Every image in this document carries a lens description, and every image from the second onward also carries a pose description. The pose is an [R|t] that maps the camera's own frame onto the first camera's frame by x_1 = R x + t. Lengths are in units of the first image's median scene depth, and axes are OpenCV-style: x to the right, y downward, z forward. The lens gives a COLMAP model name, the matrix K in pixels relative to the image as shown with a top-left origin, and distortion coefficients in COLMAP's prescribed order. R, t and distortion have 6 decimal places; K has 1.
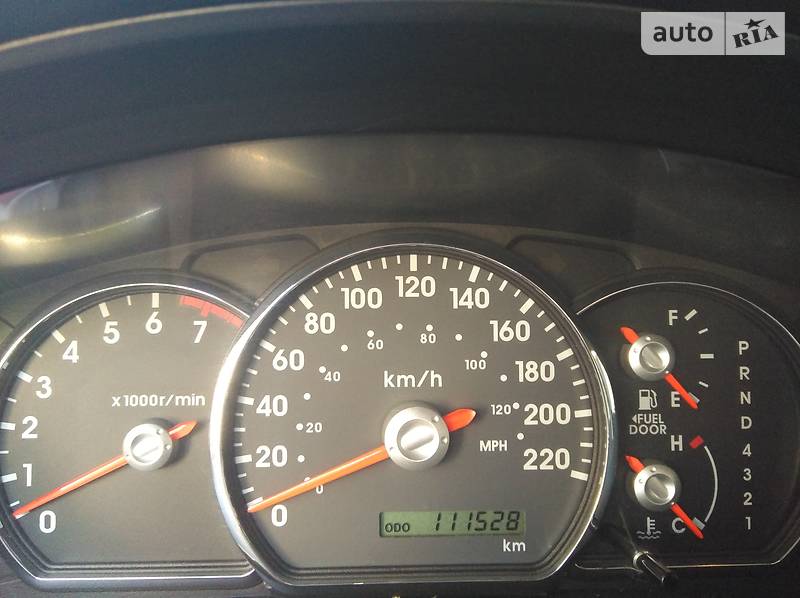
lens RADIAL K [[611.9, 0, 398.1], [0, 611.9, 297.3], [0, 0, 1]] dist [0.029545, -0.008267]
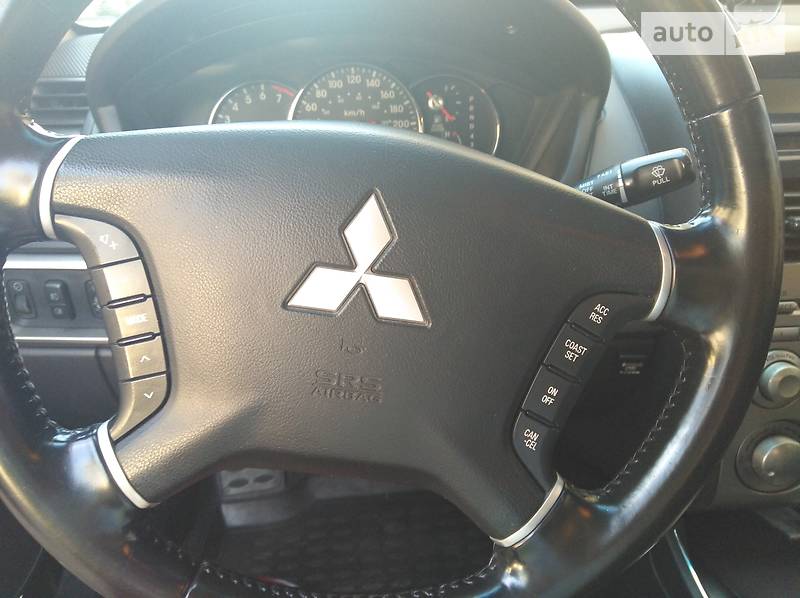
lens RADIAL K [[619.5, 0, 399.3], [0, 619.5, 295.6], [0, 0, 1]] dist [0.011586, 0.002403]
pose [[0.999086, -0.036899, 0.021587, 0.140279], [0.029651, 0.961877, 0.271871, 0.172742], [-0.030796, -0.270982, 0.962092, -2.062898]]
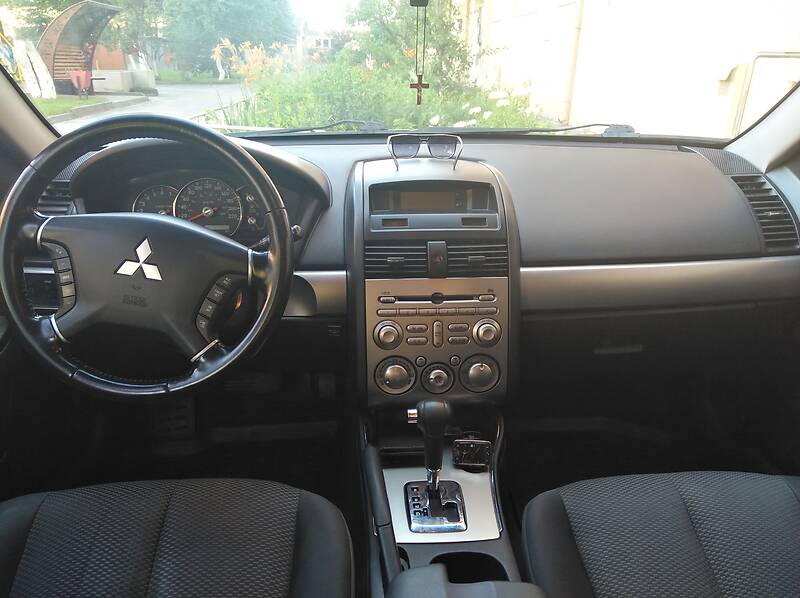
lens RADIAL K [[611.9, 0, 398.1], [0, 611.9, 297.3], [0, 0, 1]] dist [0.029545, -0.008267]
pose [[0.999965, -0.008378, 0.000243, 1.779559], [0.008203, 0.984111, 0.177366, 0.004521], [-0.001725, -0.177357, 0.984145, -4.782505]]
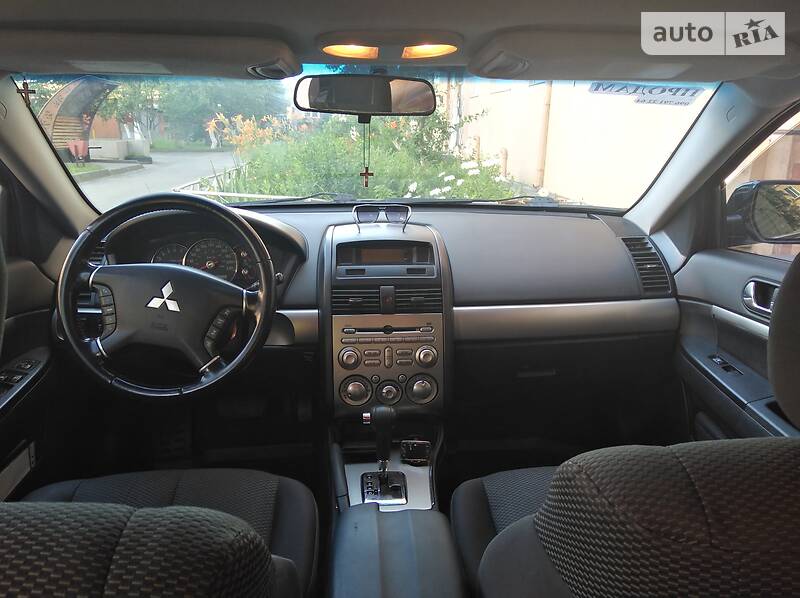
lens RADIAL K [[619.5, 0, 399.3], [0, 619.5, 295.6], [0, 0, 1]] dist [0.011586, 0.002403]
pose [[0.999698, -0.011023, 0.021943, 2.087701], [0.009351, 0.997149, 0.074877, 0.053559], [-0.022705, -0.074649, 0.996951, -6.409398]]
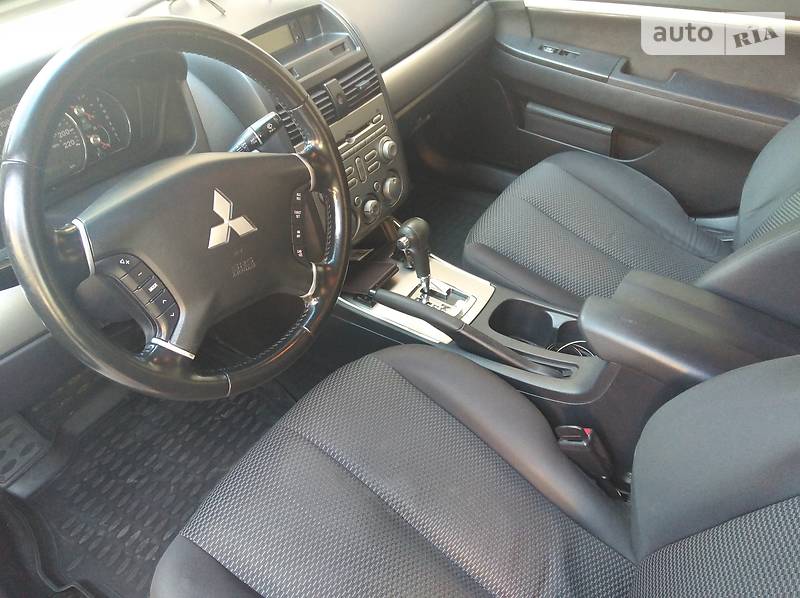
lens RADIAL K [[611.9, 0, 398.1], [0, 611.9, 297.3], [0, 0, 1]] dist [0.029545, -0.008267]
pose [[0.588202, -0.547721, 0.594996, -1.502196], [0.187073, 0.807929, 0.558798, -0.813933], [-0.786780, -0.217378, 0.577688, -3.384309]]
